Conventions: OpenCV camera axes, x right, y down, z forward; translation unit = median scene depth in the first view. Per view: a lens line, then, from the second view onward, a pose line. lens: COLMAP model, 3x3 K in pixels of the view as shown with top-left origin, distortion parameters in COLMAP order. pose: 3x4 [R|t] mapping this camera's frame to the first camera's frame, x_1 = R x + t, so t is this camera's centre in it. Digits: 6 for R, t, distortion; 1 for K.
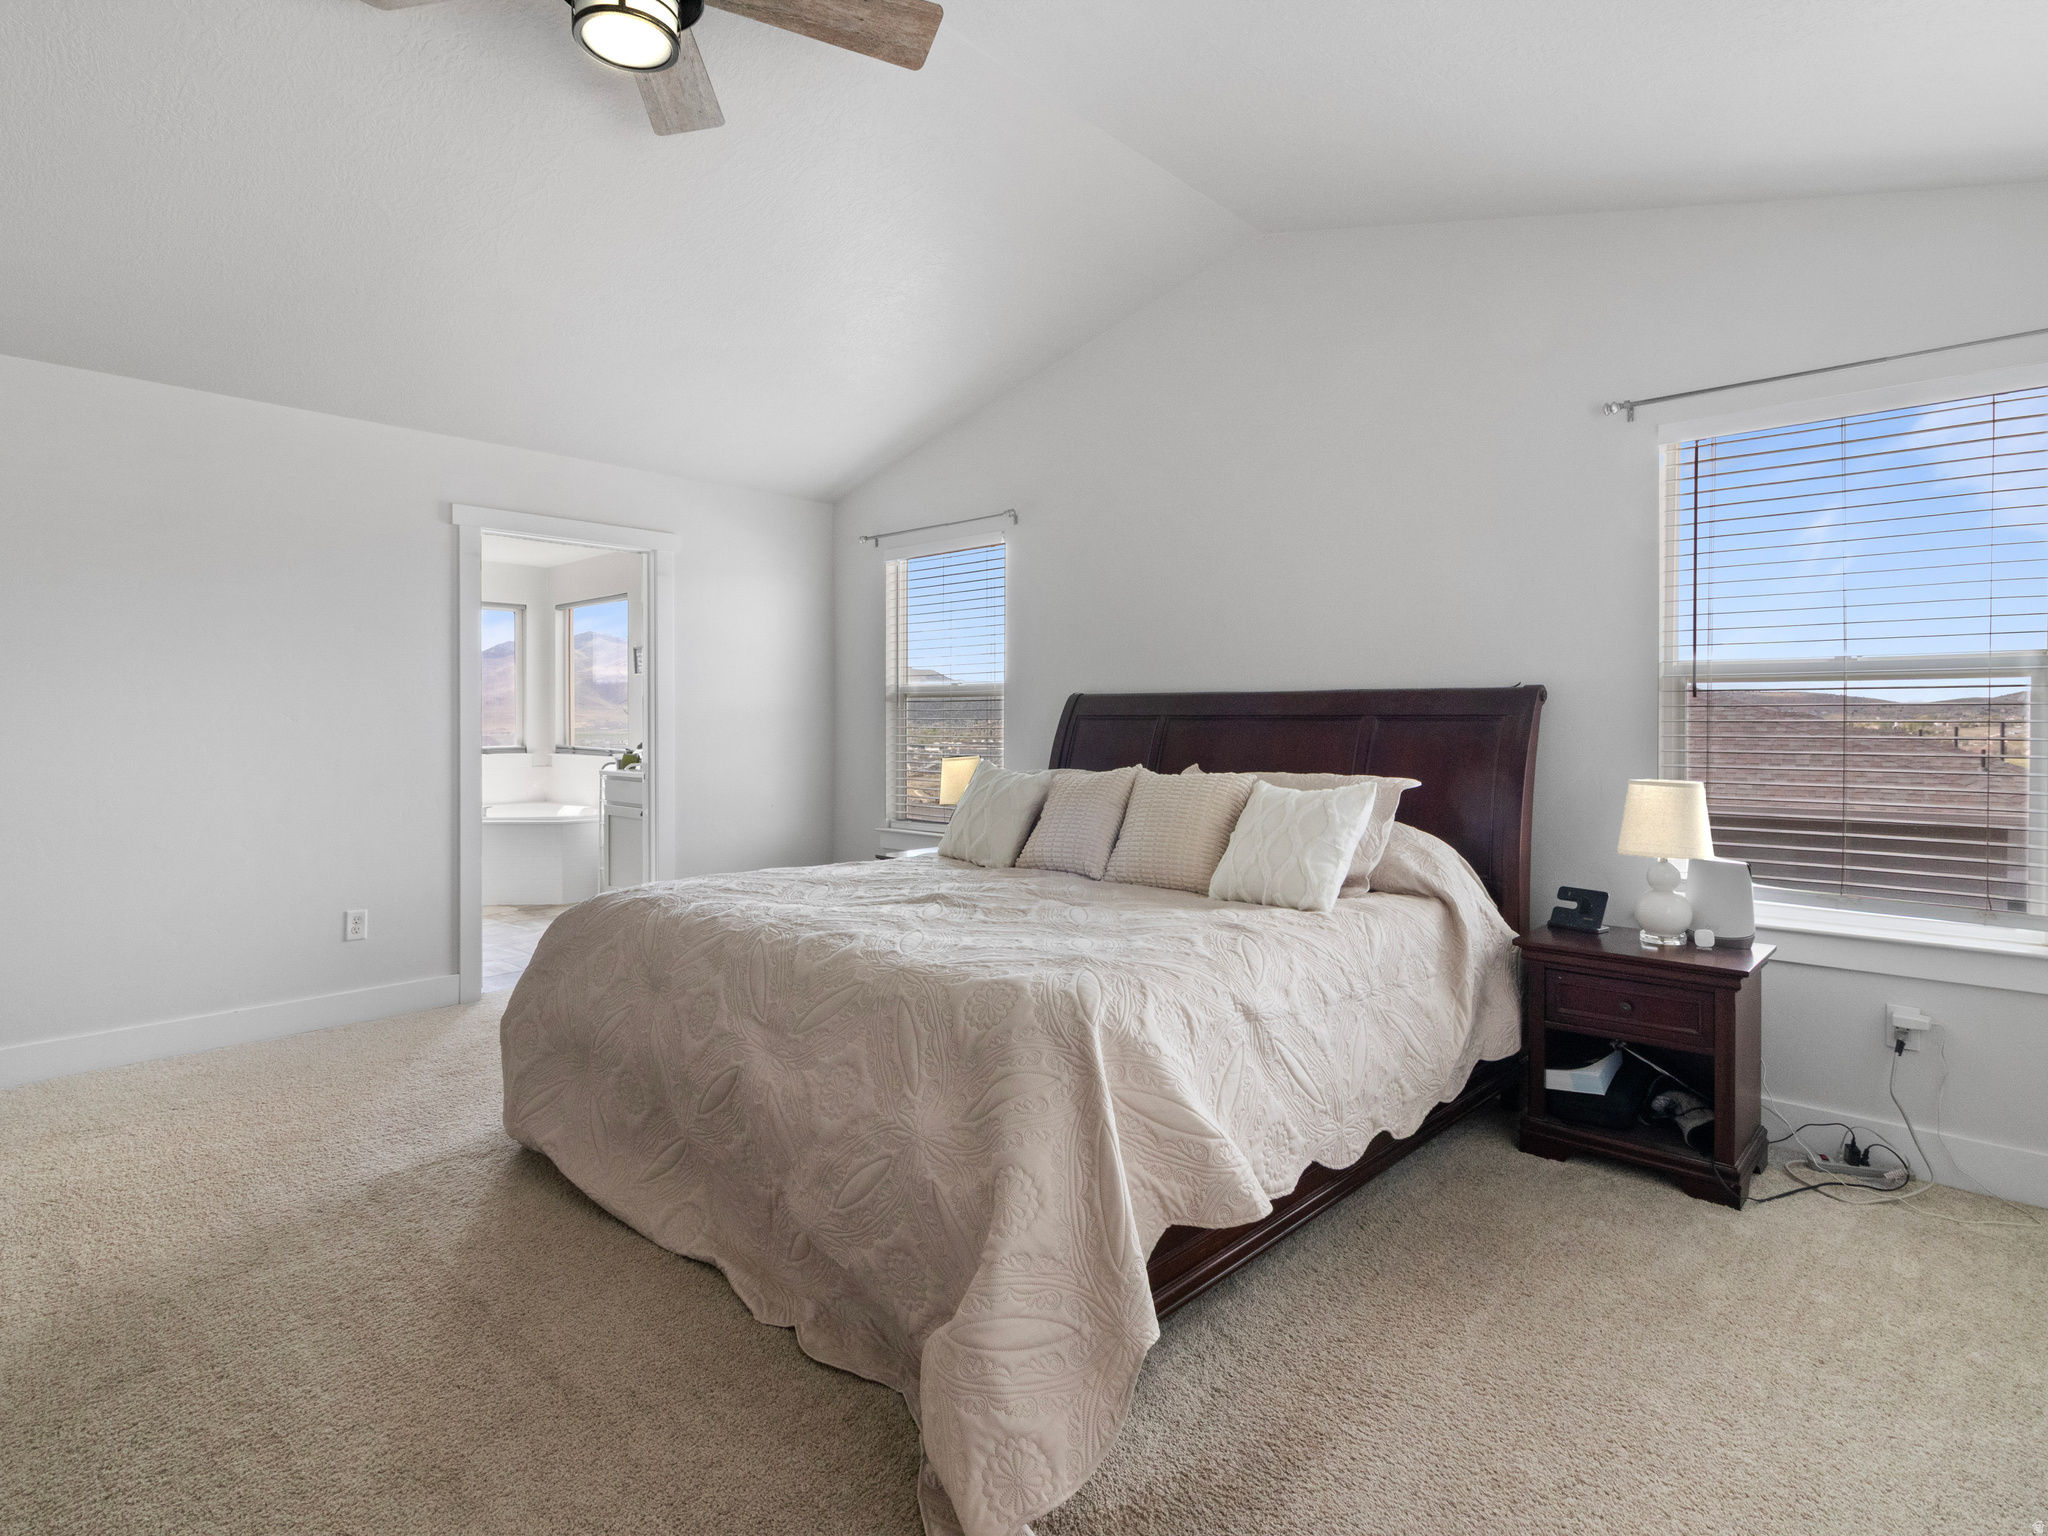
lens RADIAL K [[1089.2, 0, 1030.9], [0, 1089.2, 713.0], [0, 0, 1]] dist [0.006577, 0.001256]
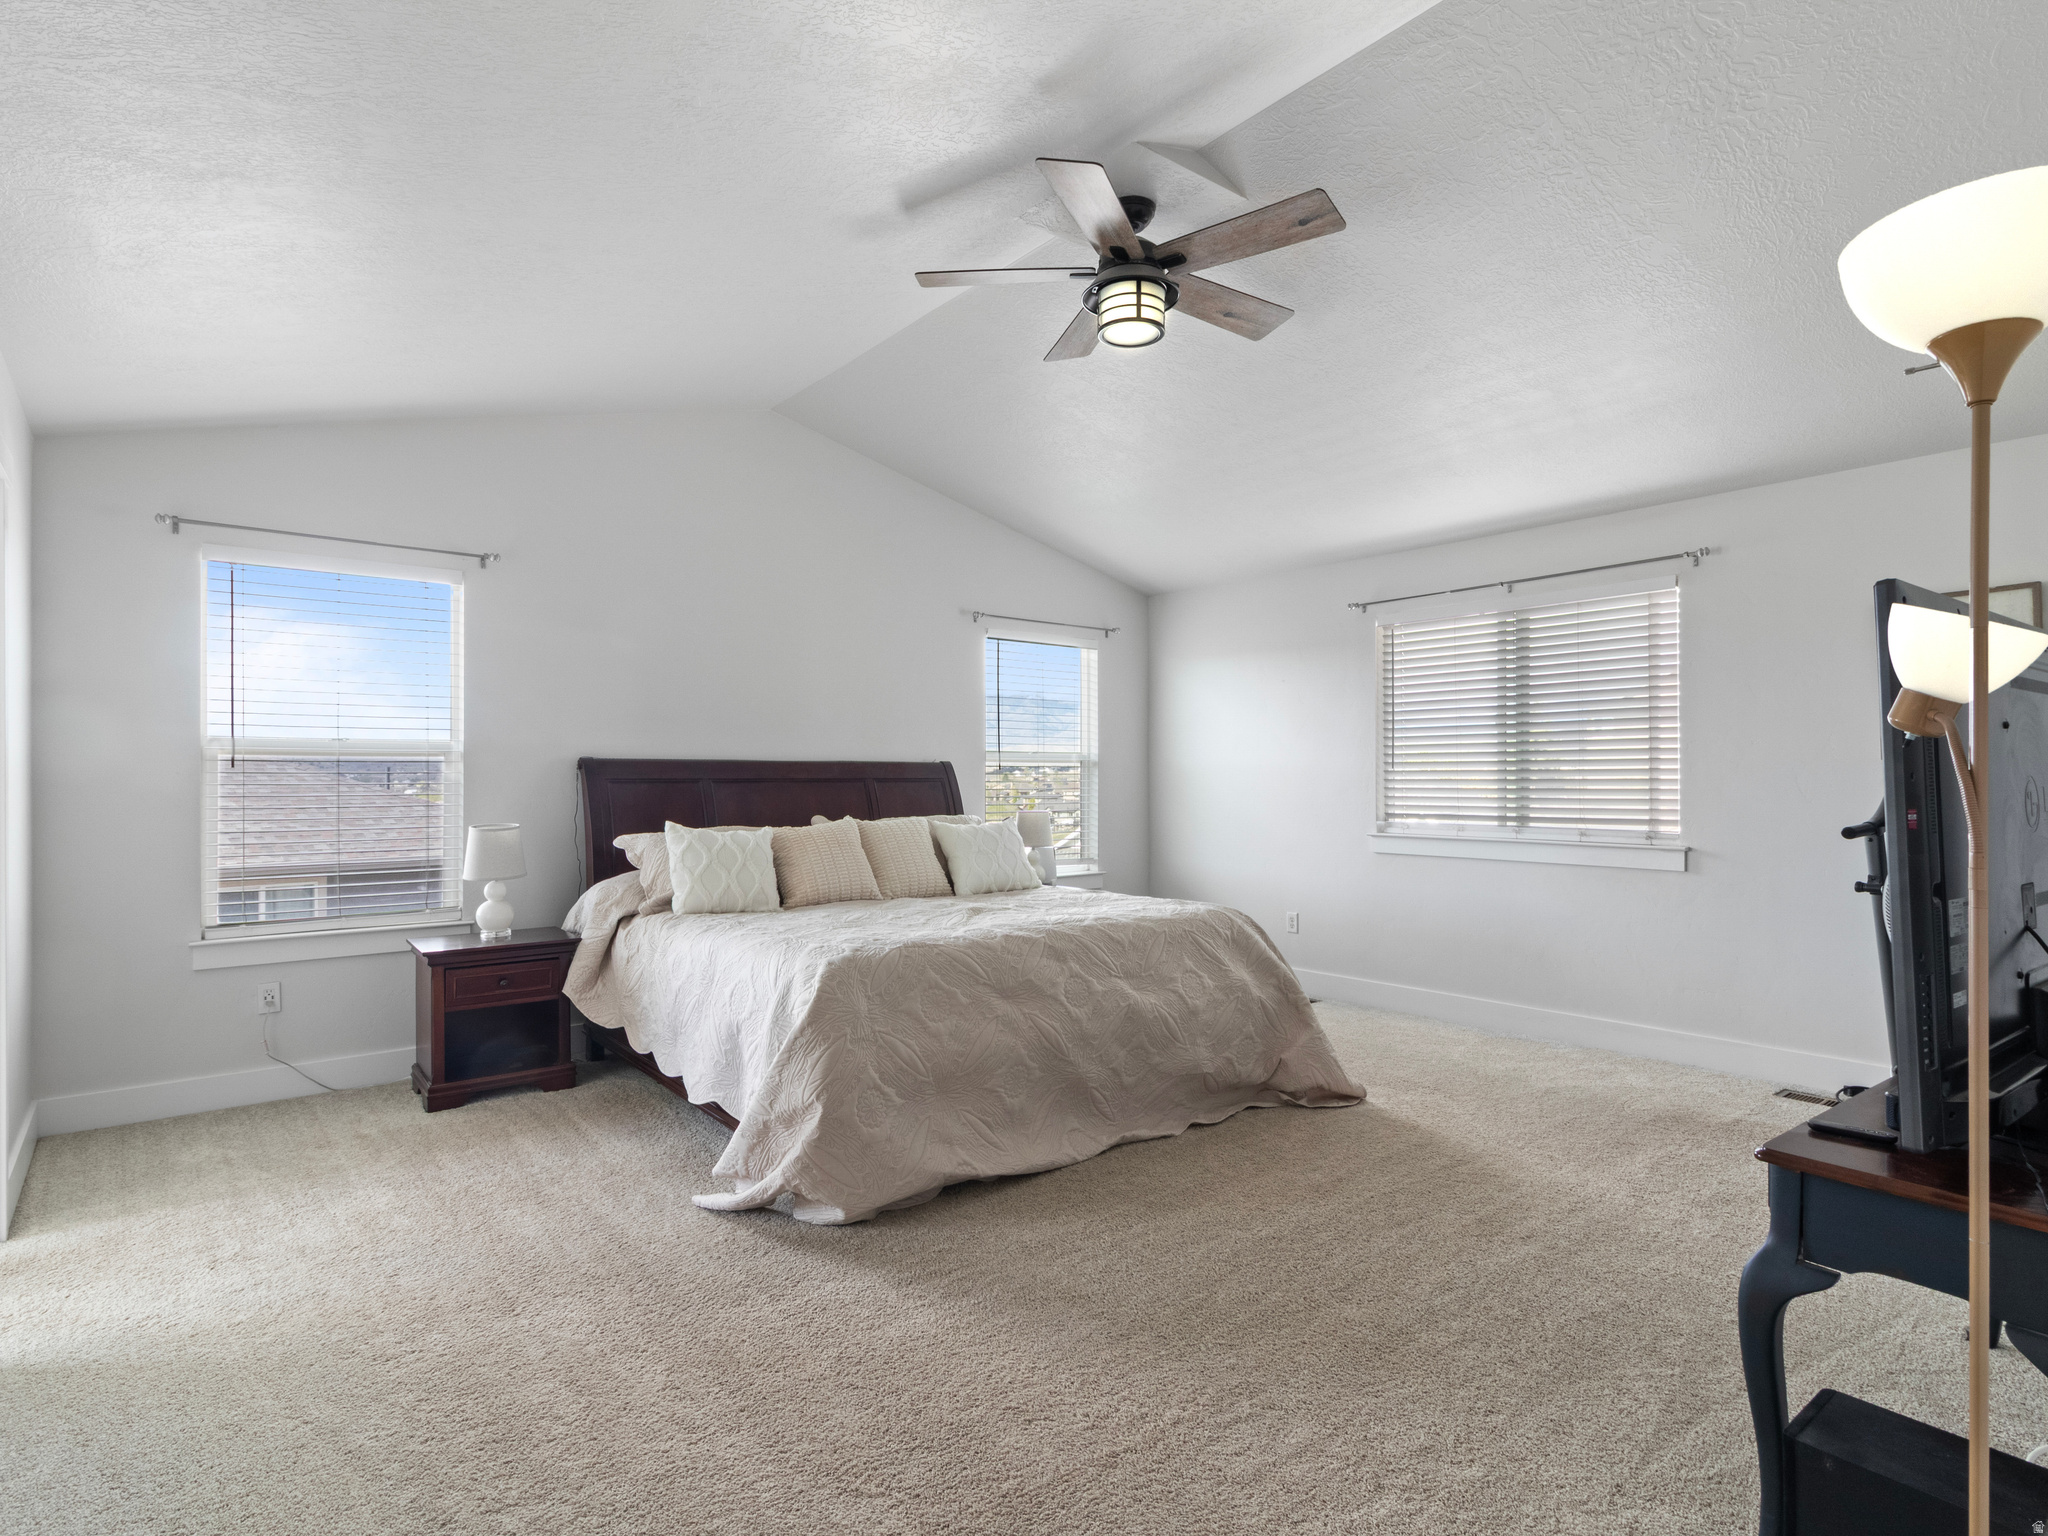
lens RADIAL K [[1061.0, 0, 1029.7], [0, 1061.0, 716.5], [0, 0, 1]] dist [-0.000430, -0.000160]
pose [[0.129165, 0.054409, 0.990129, -1.158430], [-0.005978, 0.998518, -0.054090, -0.006022], [-0.991605, 0.001067, 0.129299, 0.597067]]
